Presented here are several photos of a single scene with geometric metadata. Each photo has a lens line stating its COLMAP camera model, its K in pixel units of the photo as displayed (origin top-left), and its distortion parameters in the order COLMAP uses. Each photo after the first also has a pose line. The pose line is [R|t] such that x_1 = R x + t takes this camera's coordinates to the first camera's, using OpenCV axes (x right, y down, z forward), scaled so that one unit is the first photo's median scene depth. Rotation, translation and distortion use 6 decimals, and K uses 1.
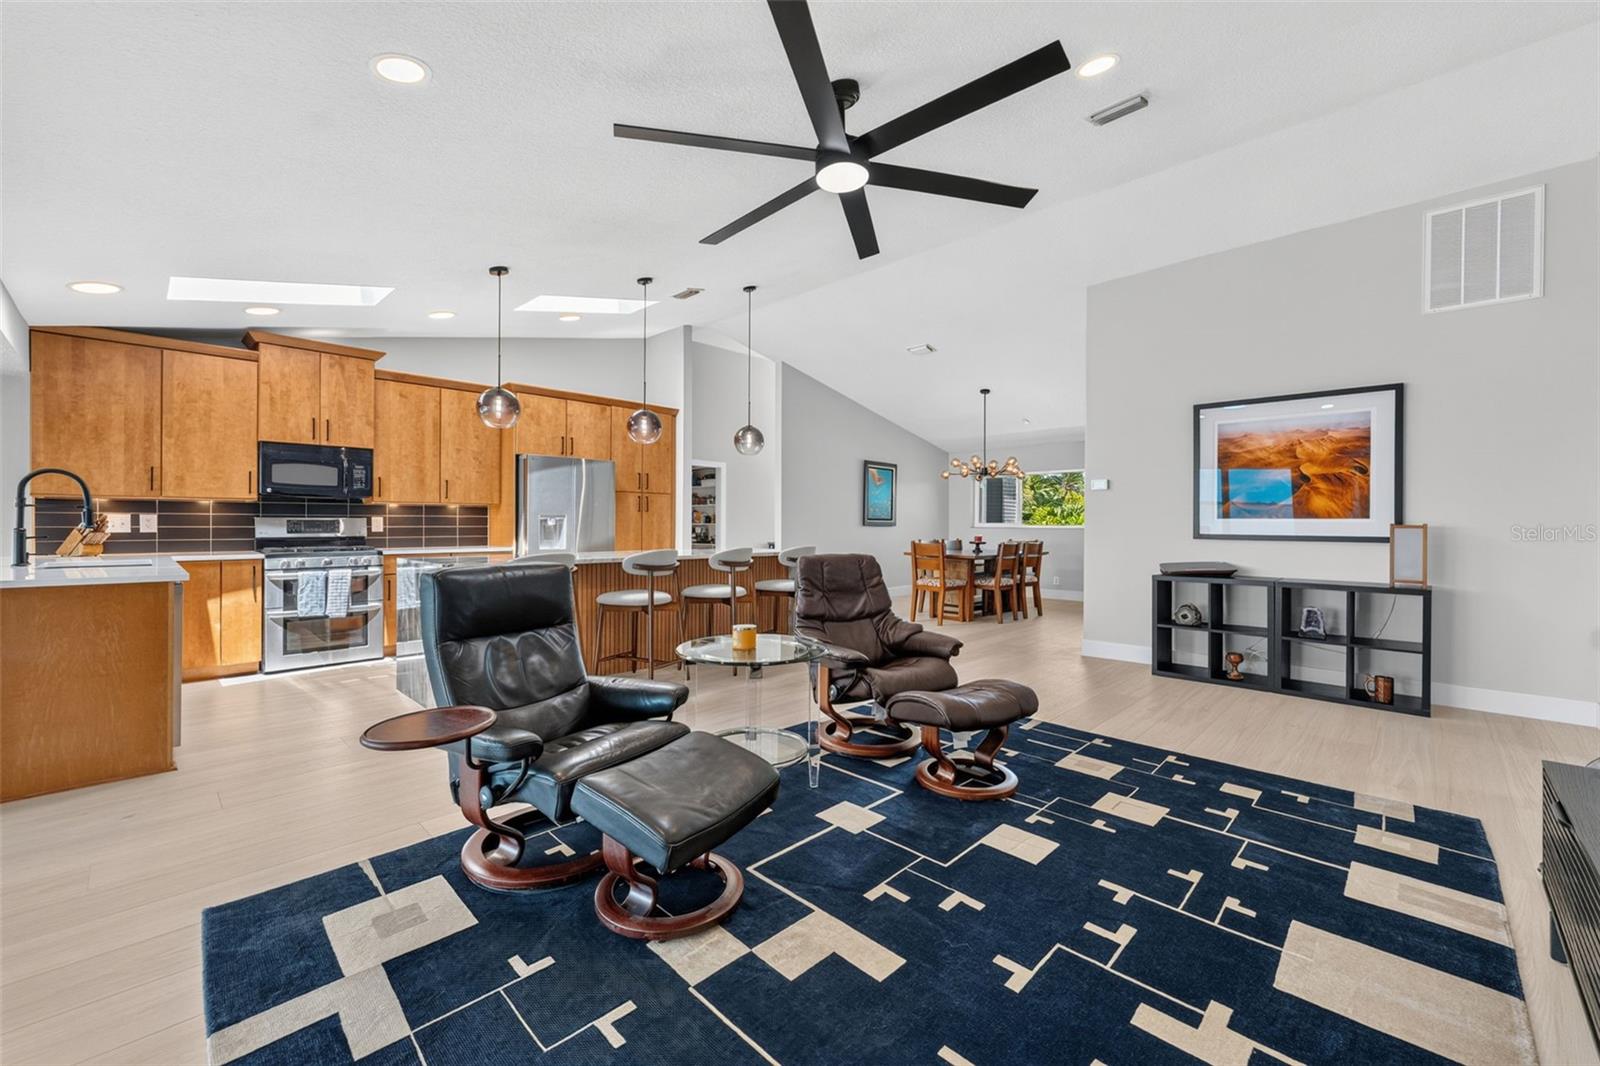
lens RADIAL K [[651.4, 0, 800.2], [0, 651.4, 531.1], [0, 0, 1]] dist [-0.002828, 0.000028]
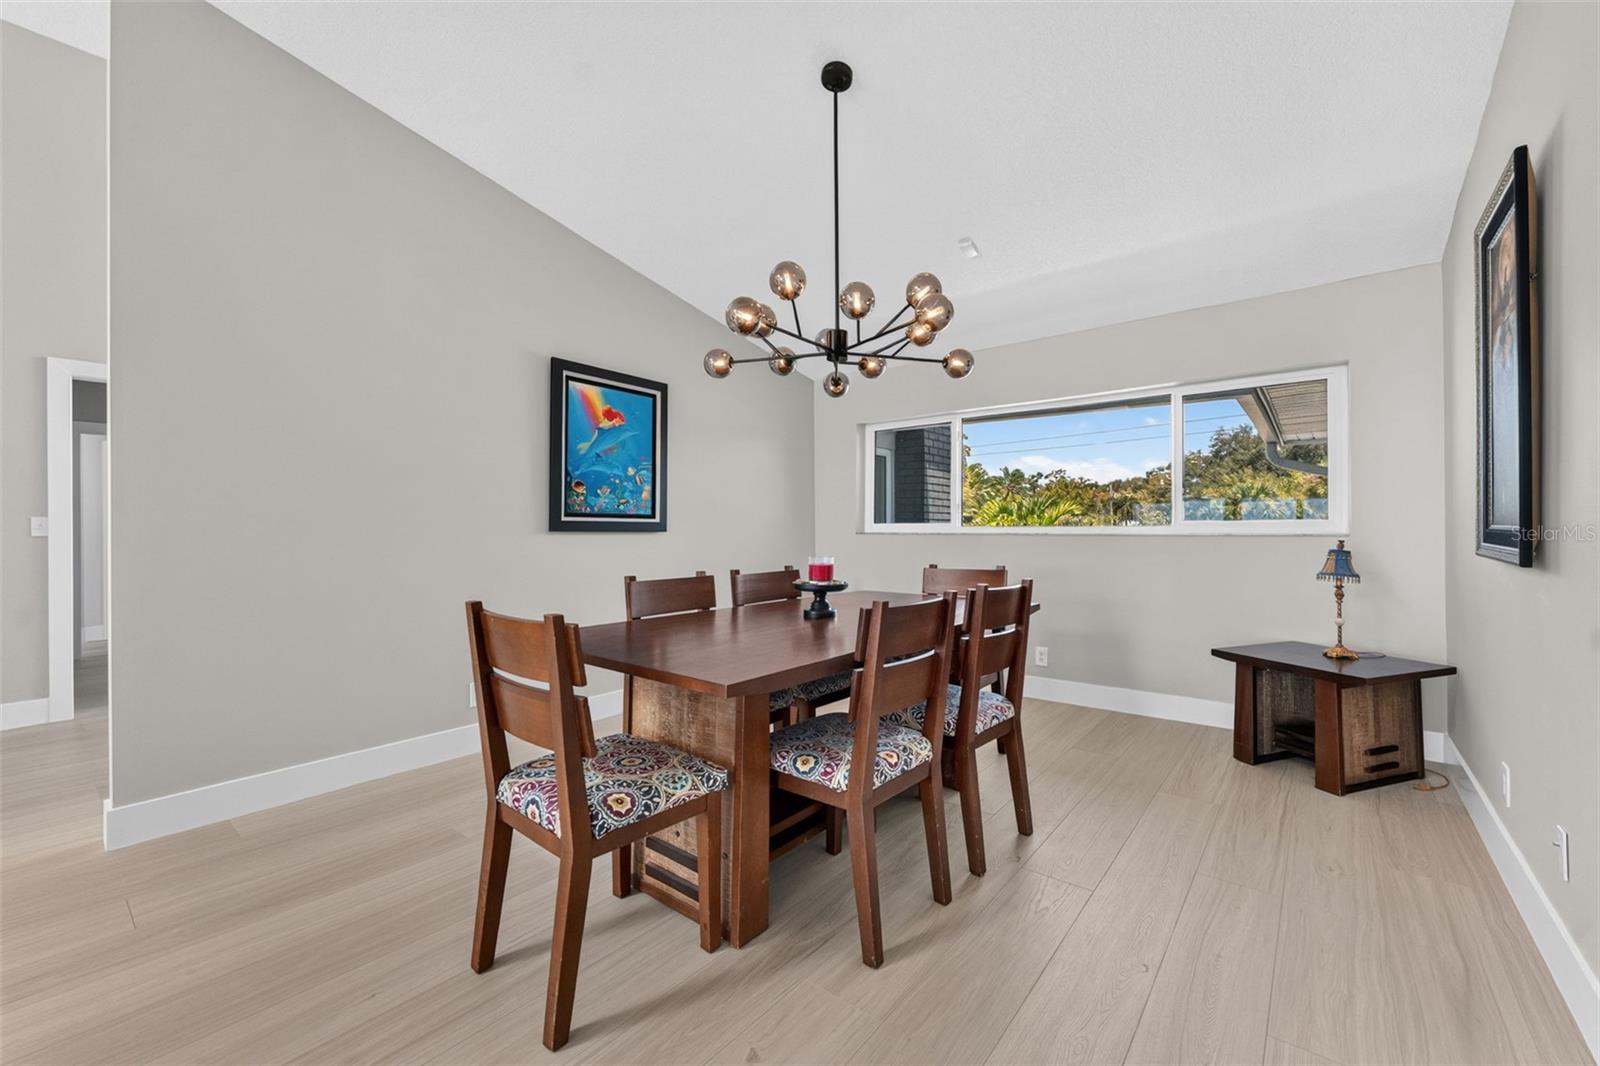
lens RADIAL K [[651.4, 0, 797.1], [0, 651.4, 531.9], [0, 0, 1]] dist [-0.002828, 0.000028]
pose [[0.996802, -0.006358, 0.079660, 0.203635], [0.006769, 0.999965, -0.004887, -0.005233], [-0.079626, 0.005411, 0.996810, 0.597889]]
